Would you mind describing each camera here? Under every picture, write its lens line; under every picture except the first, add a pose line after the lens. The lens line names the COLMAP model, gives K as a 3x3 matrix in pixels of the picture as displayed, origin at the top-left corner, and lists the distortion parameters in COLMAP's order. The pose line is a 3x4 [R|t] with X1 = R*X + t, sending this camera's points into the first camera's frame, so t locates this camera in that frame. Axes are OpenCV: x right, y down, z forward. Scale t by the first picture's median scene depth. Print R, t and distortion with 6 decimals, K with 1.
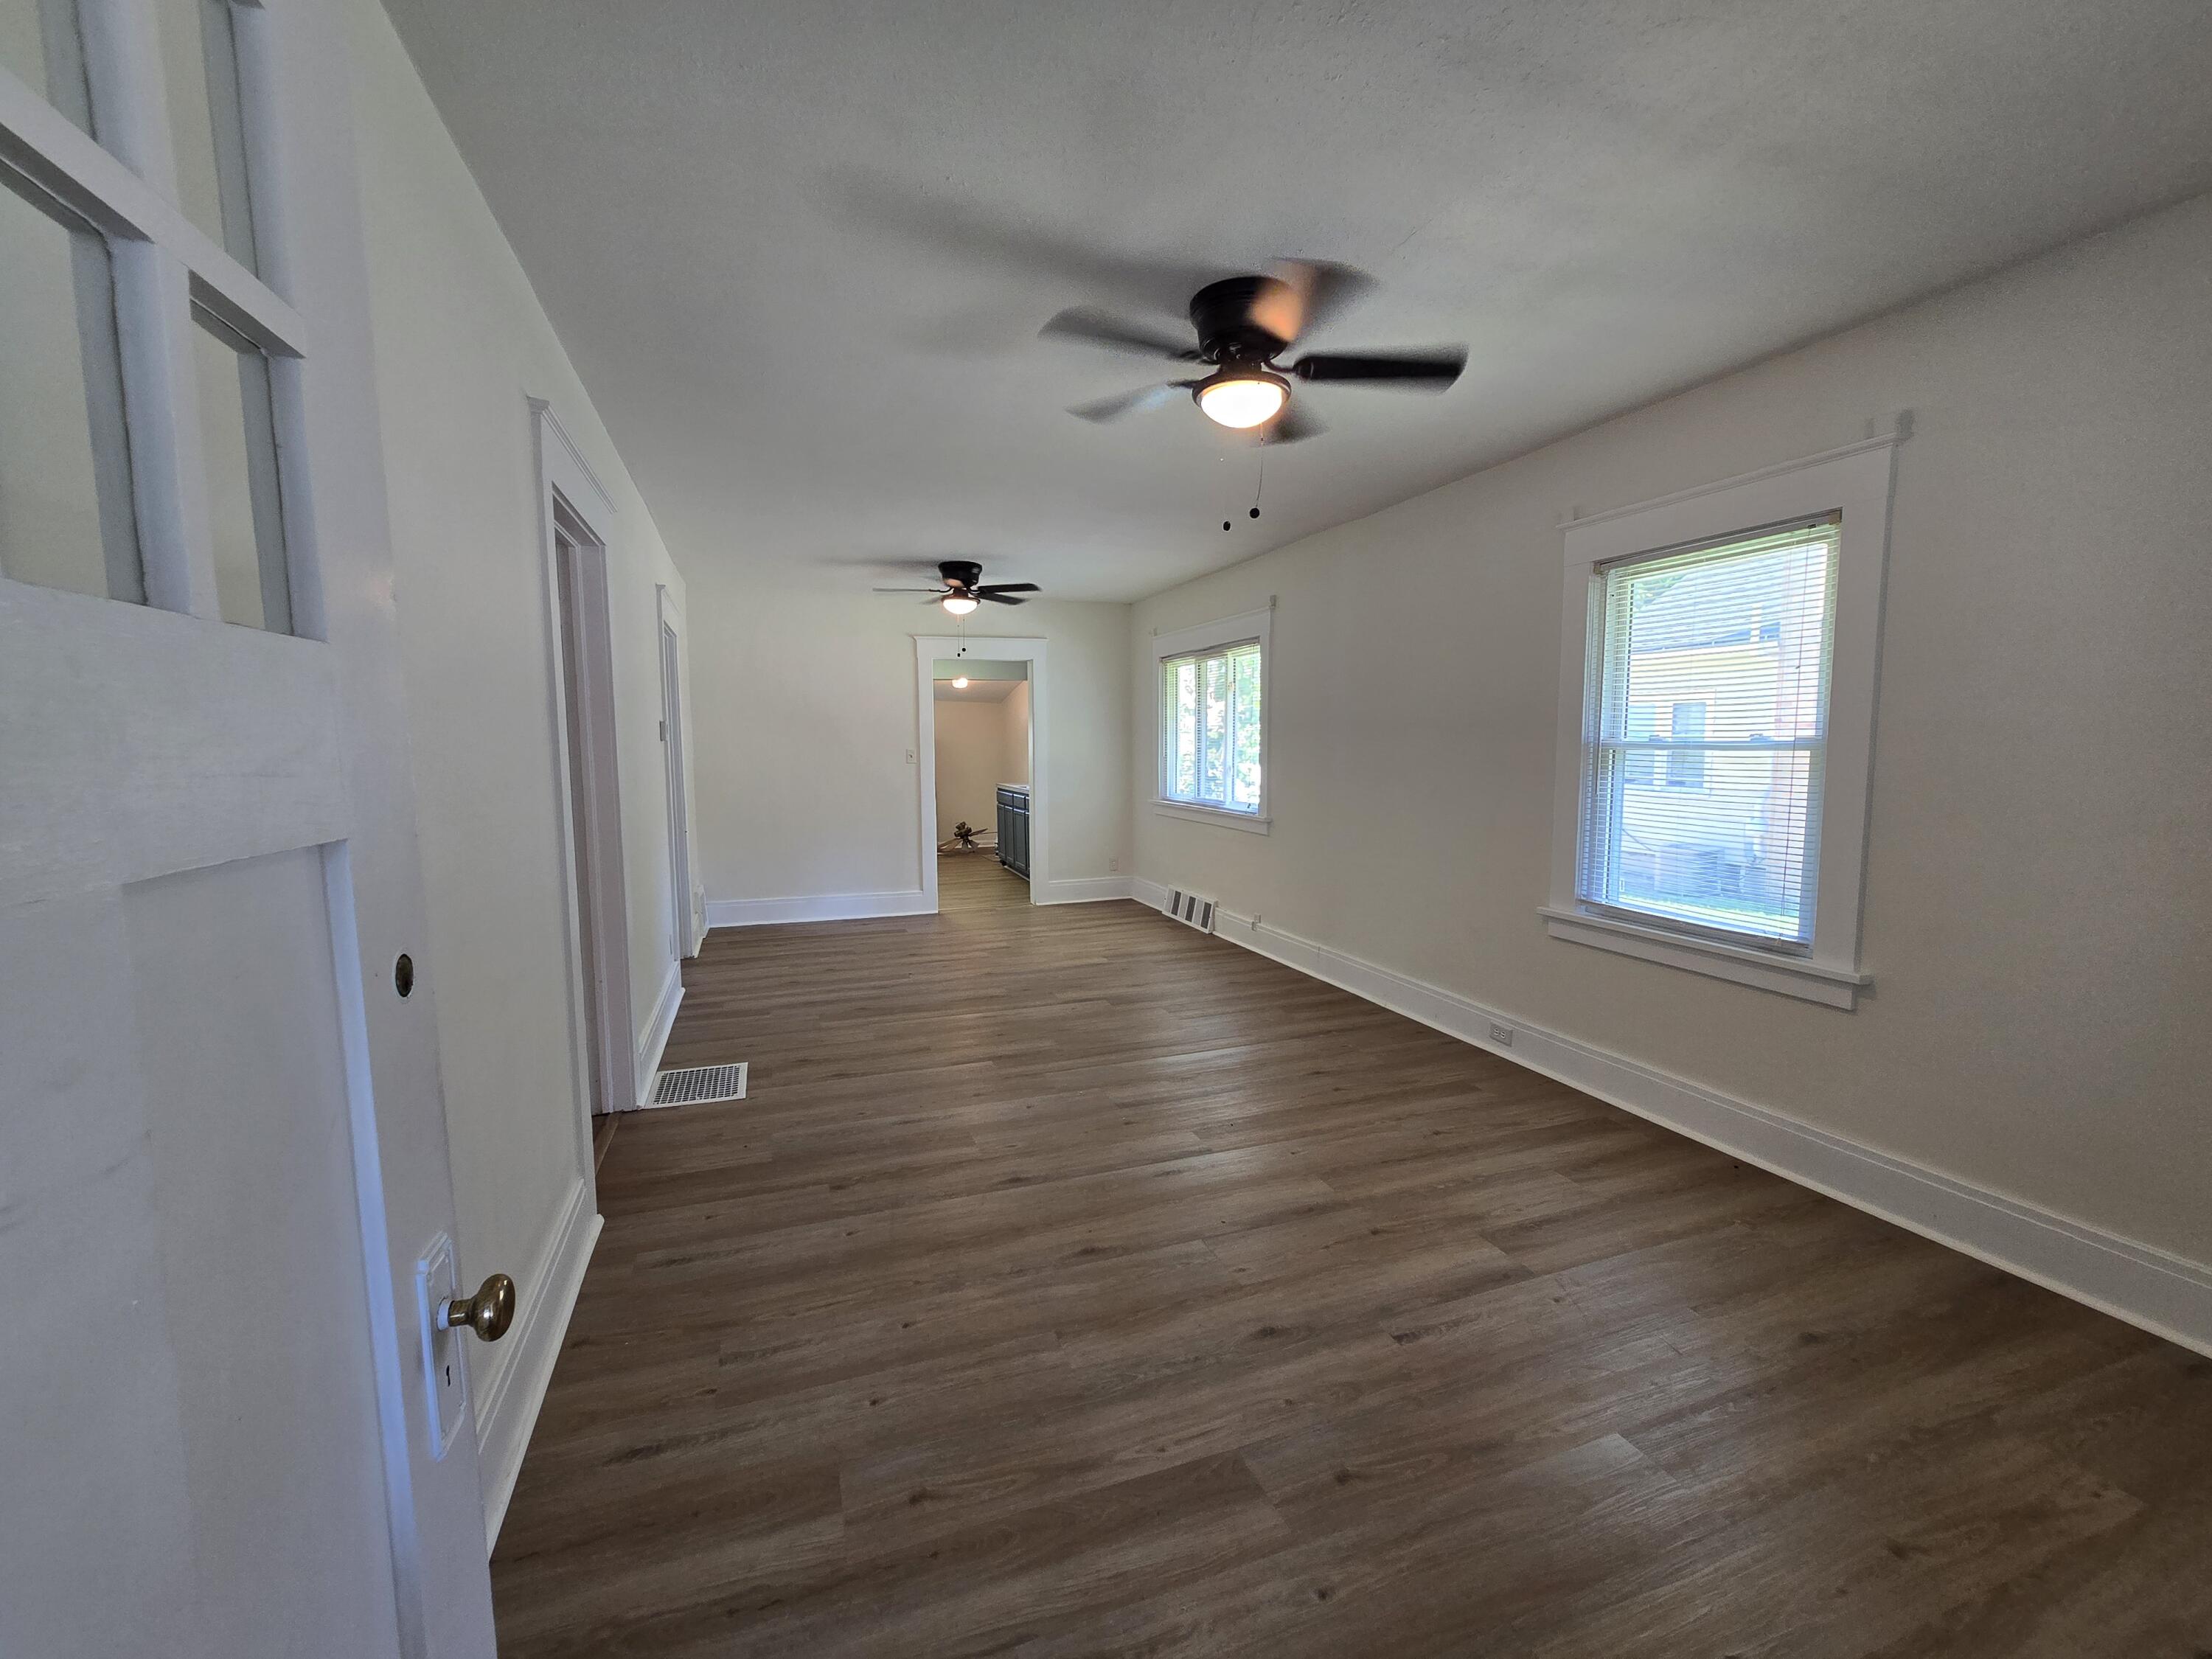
lens RADIAL K [[902.1, 0, 1097.4], [0, 902.1, 831.9], [0, 0, 1]] dist [-0.001990, 0.000415]
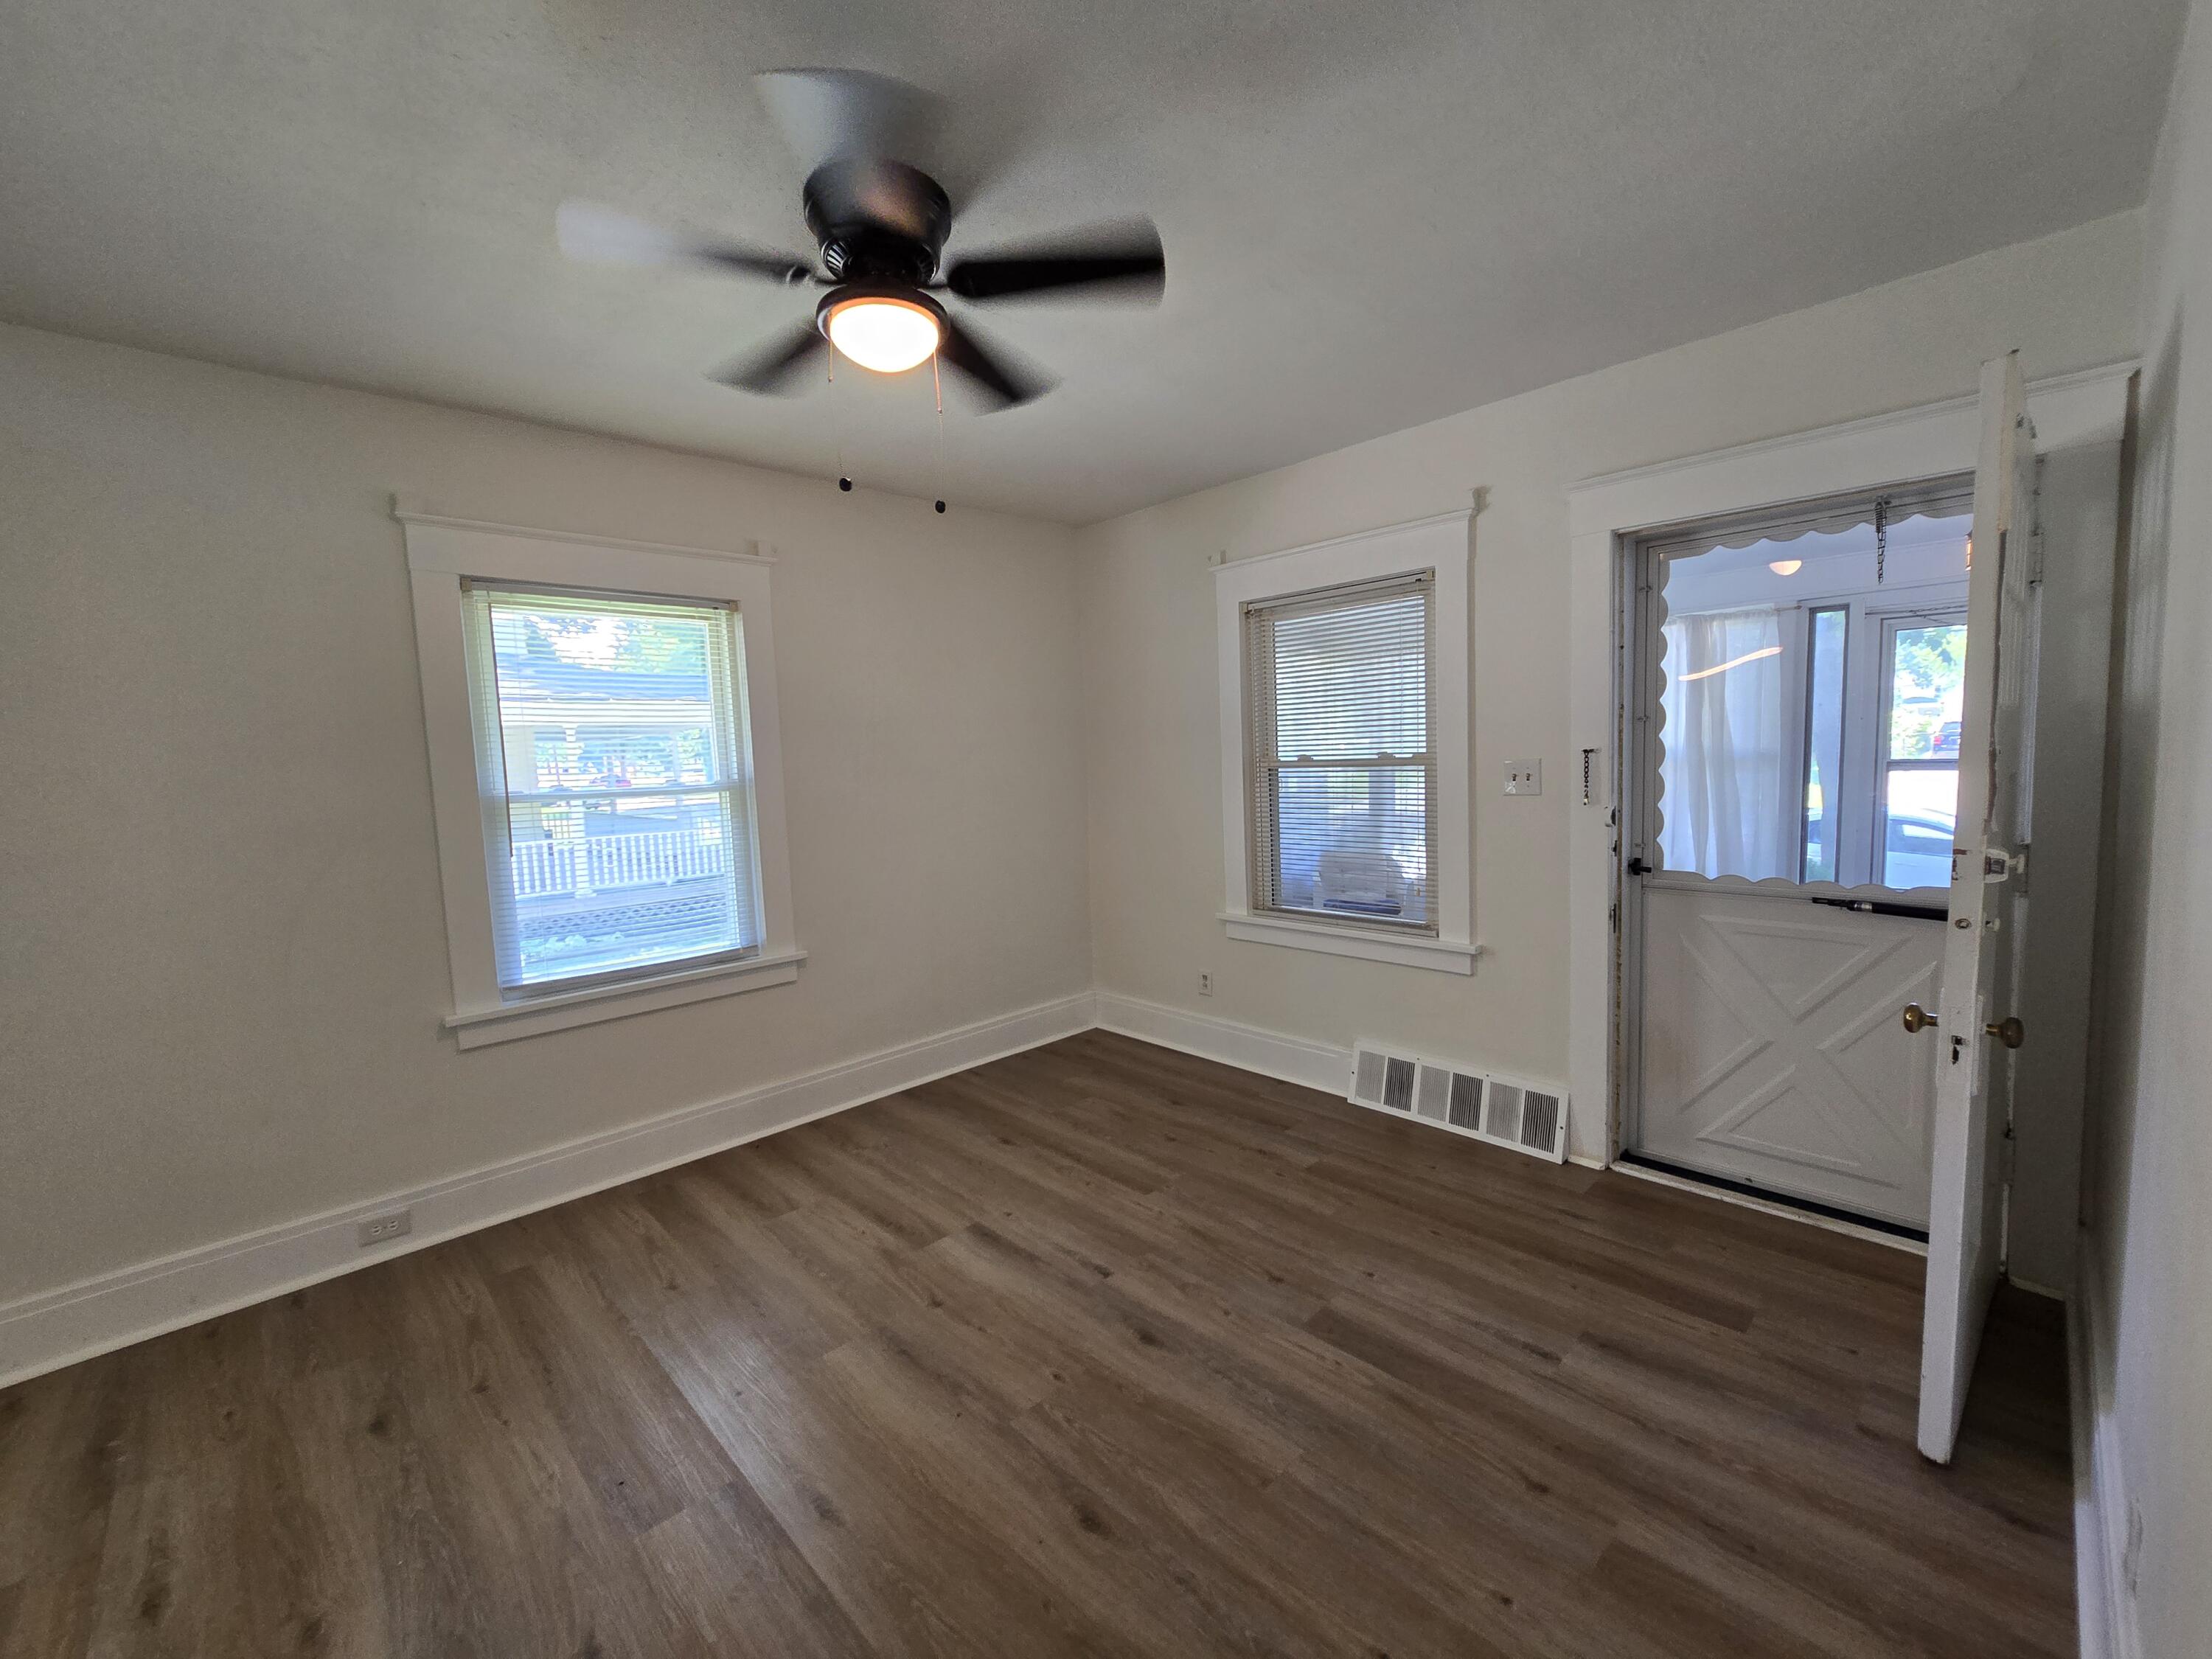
lens RADIAL K [[902.1, 0, 1097.4], [0, 902.1, 831.9], [0, 0, 1]] dist [-0.001990, 0.000415]
pose [[-0.406066, -0.058966, 0.911939, -0.443636], [0.130238, 0.983996, 0.121617, -0.099261], [-0.904516, 0.168153, -0.391888, 0.860126]]
